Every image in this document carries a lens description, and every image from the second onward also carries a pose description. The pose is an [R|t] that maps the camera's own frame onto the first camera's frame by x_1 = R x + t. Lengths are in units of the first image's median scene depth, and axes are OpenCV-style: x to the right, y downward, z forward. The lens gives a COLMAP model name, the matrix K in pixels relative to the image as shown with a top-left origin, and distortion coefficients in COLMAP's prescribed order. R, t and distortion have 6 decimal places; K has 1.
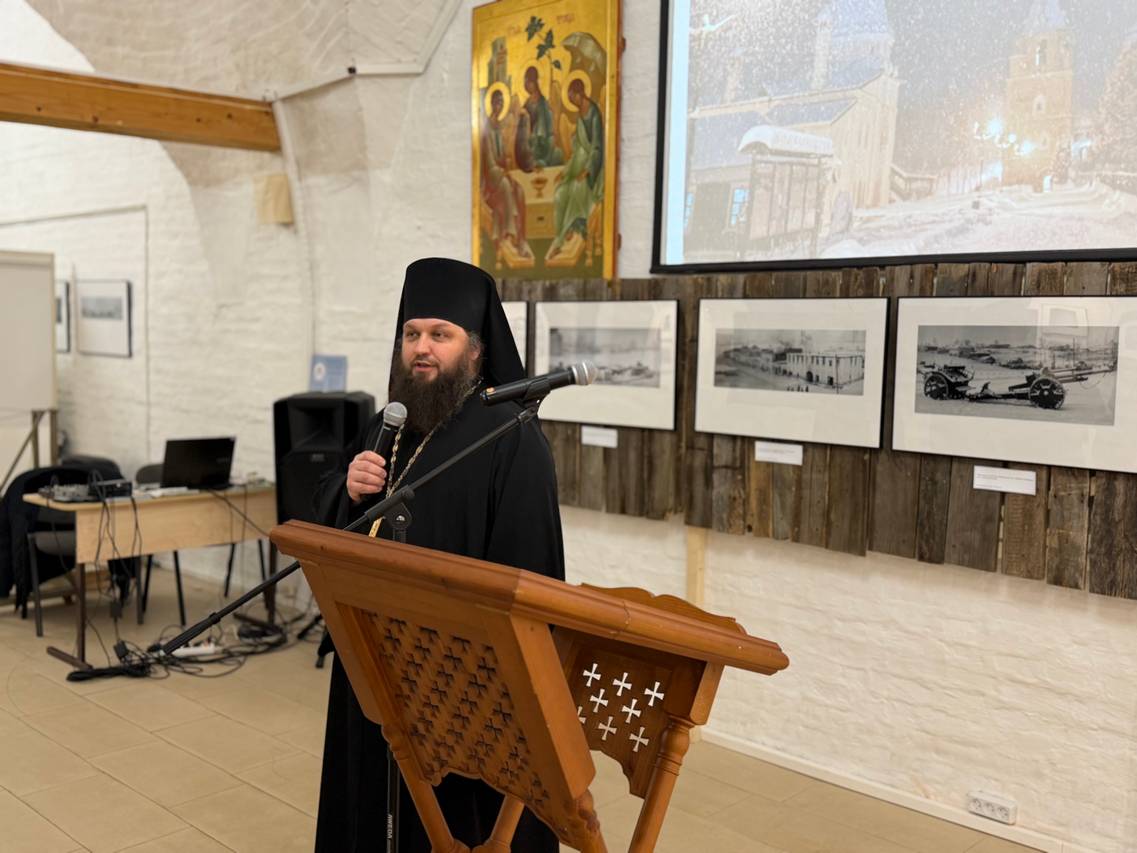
lens RADIAL K [[1122.0, 0, 568.5], [0, 1122.0, 426.5], [0, 0, 1]] dist [0.202557, -0.446470]
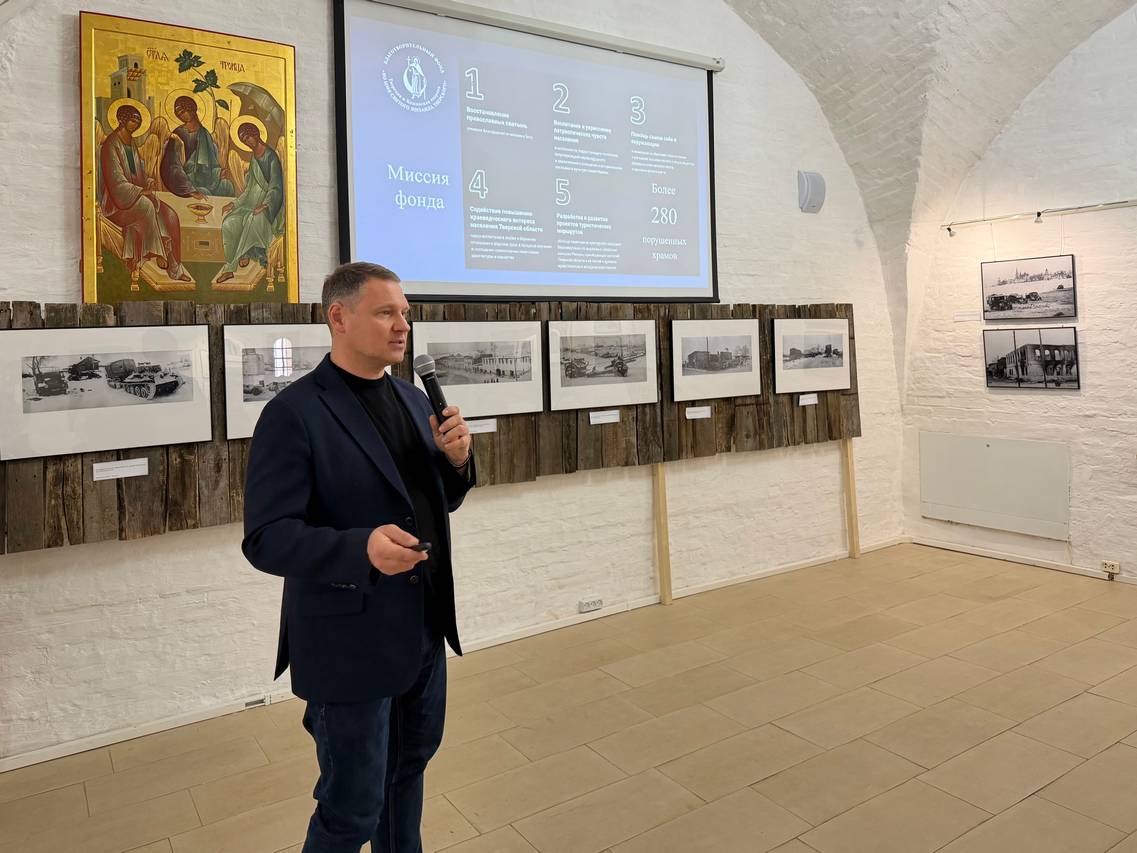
lens RADIAL K [[797.1, 0, 568.1], [0, 797.1, 326.1], [0, 0, 1]] dist [0.058227, -0.114807]
pose [[0.245183, -0.011708, 0.969406, -0.726986], [0.112182, 0.993553, -0.016374, -0.070166], [-0.962964, 0.112765, 0.244915, 0.585075]]
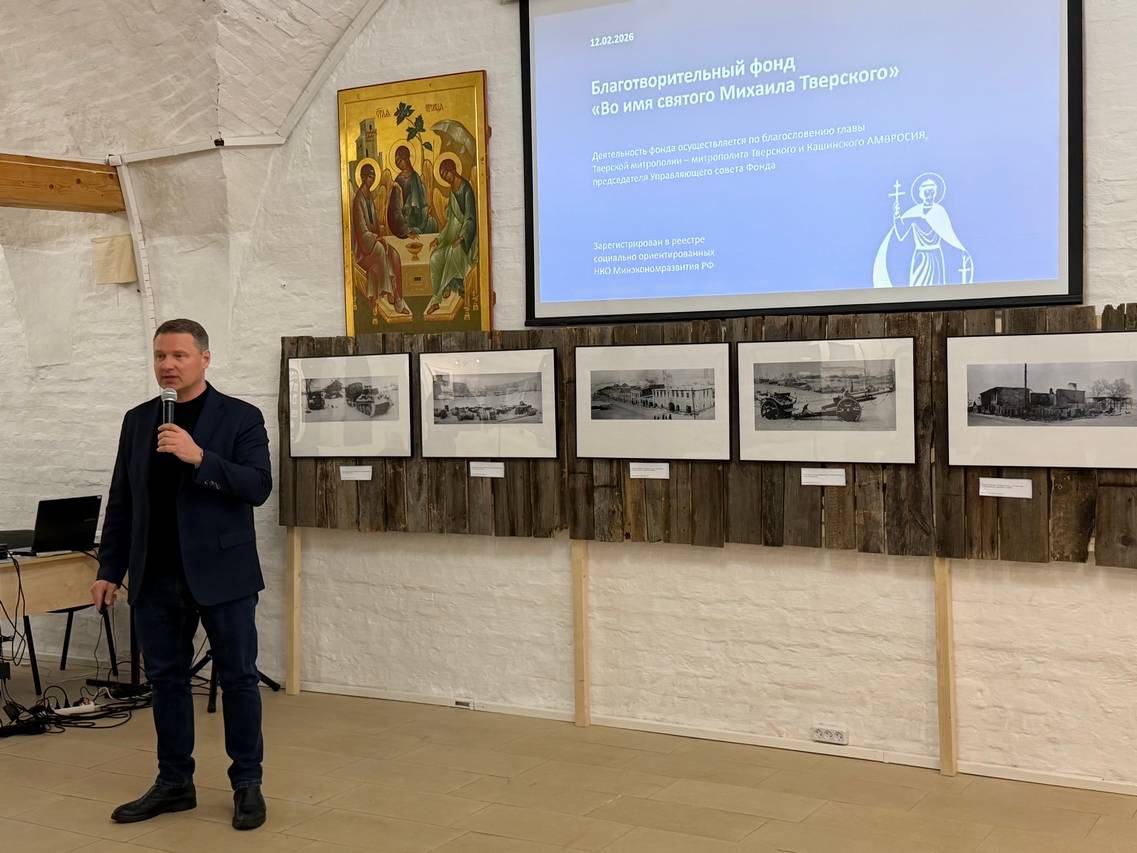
lens RADIAL K [[1405.5, 0, 594.7], [0, 1405.5, 422.7], [0, 0, 1]] dist [0.193122, -0.403665]
pose [[0.971991, -0.044190, 0.230824, -0.206551], [0.056393, 0.997324, -0.046534, 0.036858], [-0.228150, 0.058247, 0.971882, -0.438993]]
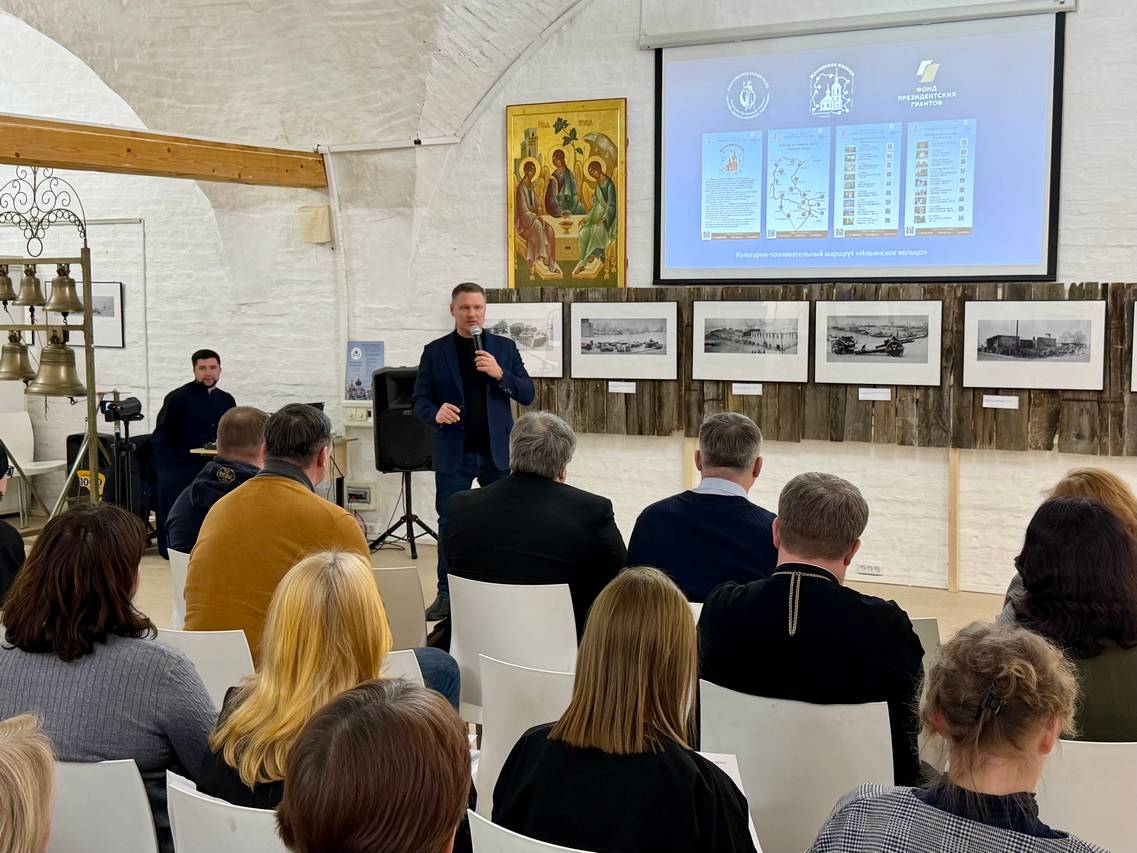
lens RADIAL K [[1456.1, 0, 569.0], [0, 1456.1, 430.5], [0, 0, 1]] dist [0.204181, -0.451856]
pose [[0.953613, -0.044135, 0.297783, -0.705445], [0.043118, 0.999020, 0.009985, 0.049778], [-0.297932, 0.003318, 0.954581, -1.008184]]
